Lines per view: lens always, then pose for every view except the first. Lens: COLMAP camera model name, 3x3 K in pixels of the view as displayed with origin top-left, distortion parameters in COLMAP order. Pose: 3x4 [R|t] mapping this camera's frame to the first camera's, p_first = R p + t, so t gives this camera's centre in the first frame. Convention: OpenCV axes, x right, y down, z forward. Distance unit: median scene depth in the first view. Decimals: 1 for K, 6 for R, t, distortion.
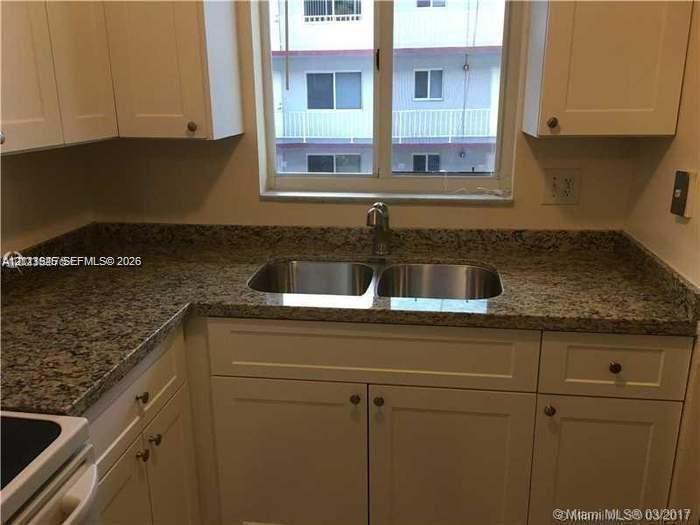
lens RADIAL K [[614.2, 0, 344.8], [0, 614.2, 269.0], [0, 0, 1]] dist [-0.011960, -0.009910]
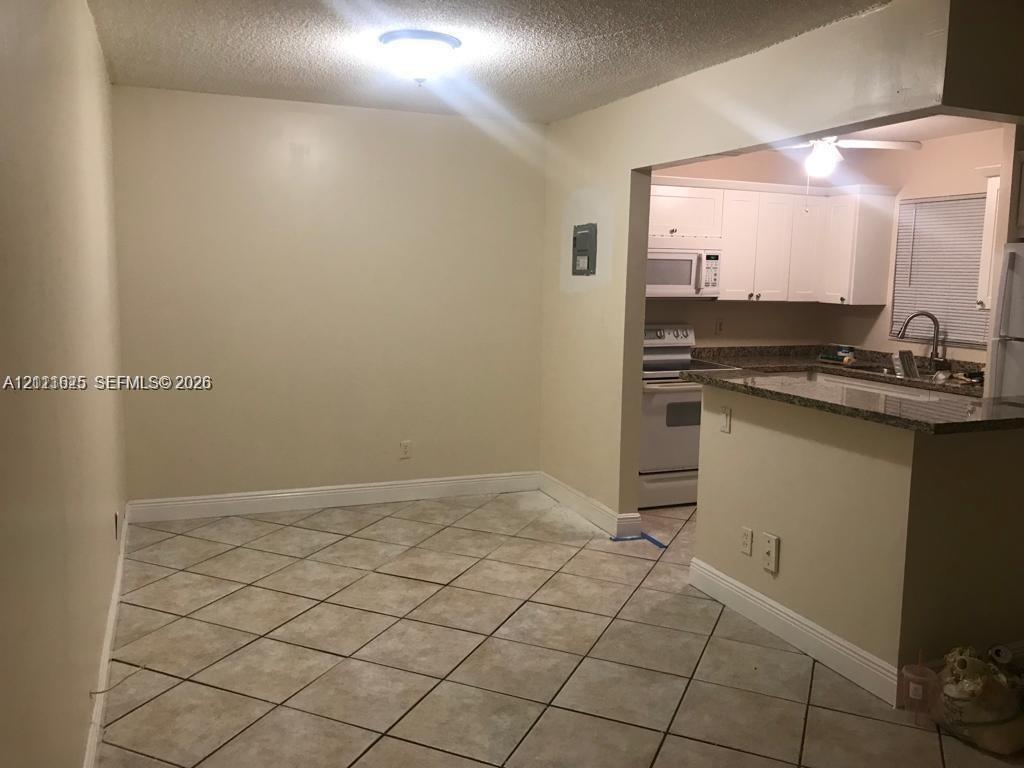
lens RADIAL K [[842.6, 0, 490.9], [0, 842.6, 382.2], [0, 0, 1]] dist [-0.011990, 0.009365]
pose [[0.501423, 0.128326, -0.855632, 1.576888], [-0.256678, 0.966481, -0.005469, 0.368055], [0.826251, 0.222364, 0.517555, -1.427602]]
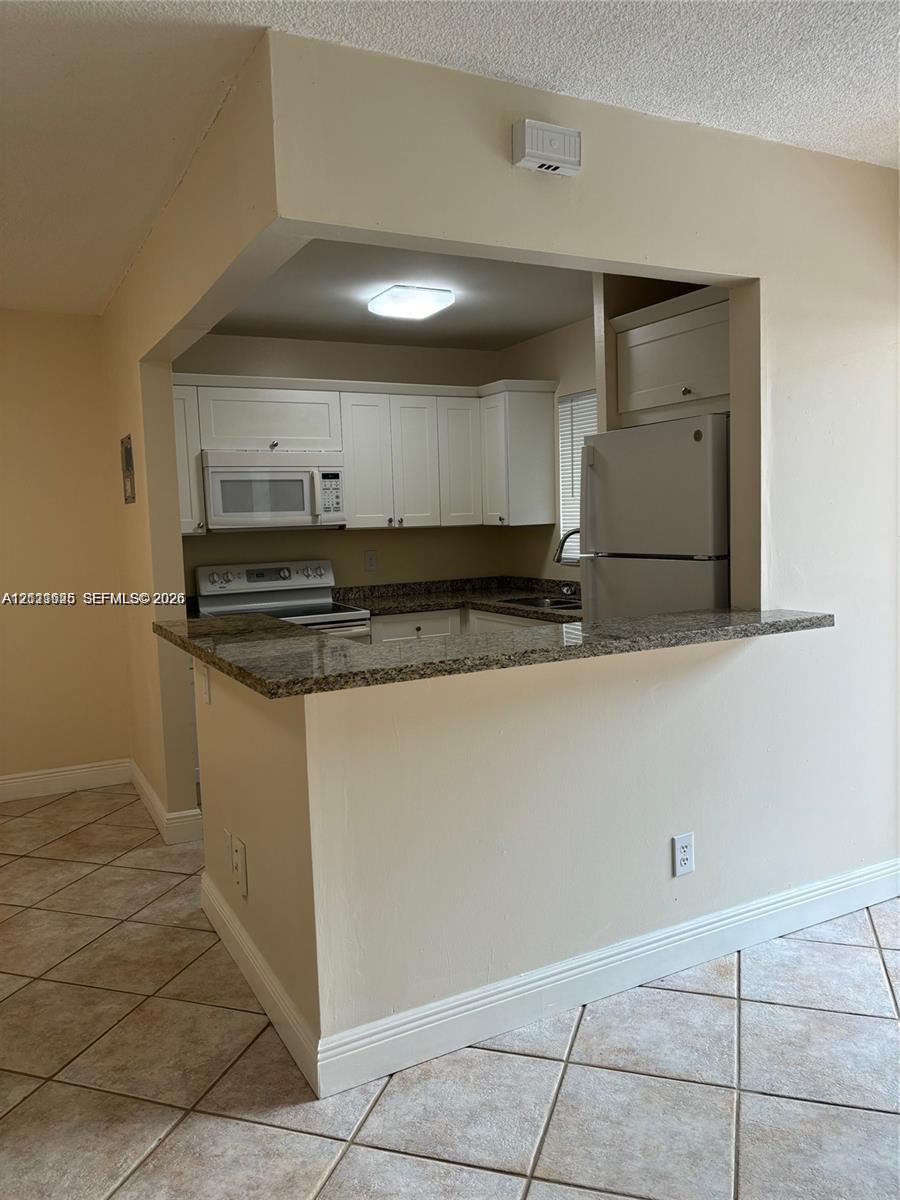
lens RADIAL K [[904.2, 0, 456.2], [0, 904.2, 601.9], [0, 0, 1]] dist [0.037213, -0.045477]
pose [[0.595302, 0.064802, -0.800885, 1.669096], [-0.191565, 0.979447, -0.063142, 0.195124], [0.780332, 0.191010, 0.595481, -0.635552]]
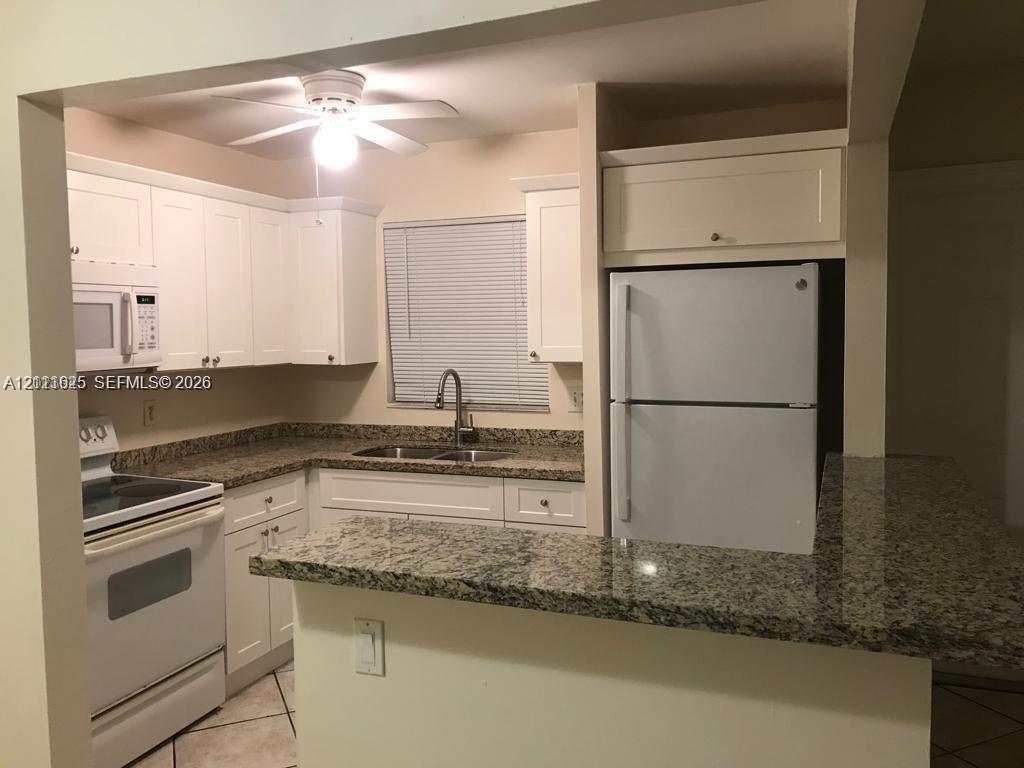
lens RADIAL K [[836.6, 0, 512.7], [0, 836.6, 370.0], [0, 0, 1]] dist [0.012825, -0.012500]
pose [[0.974733, 0.005235, -0.223311, 0.612447], [-0.053922, 0.975674, -0.212491, 0.211910], [0.216766, 0.219164, 0.951304, -0.856301]]
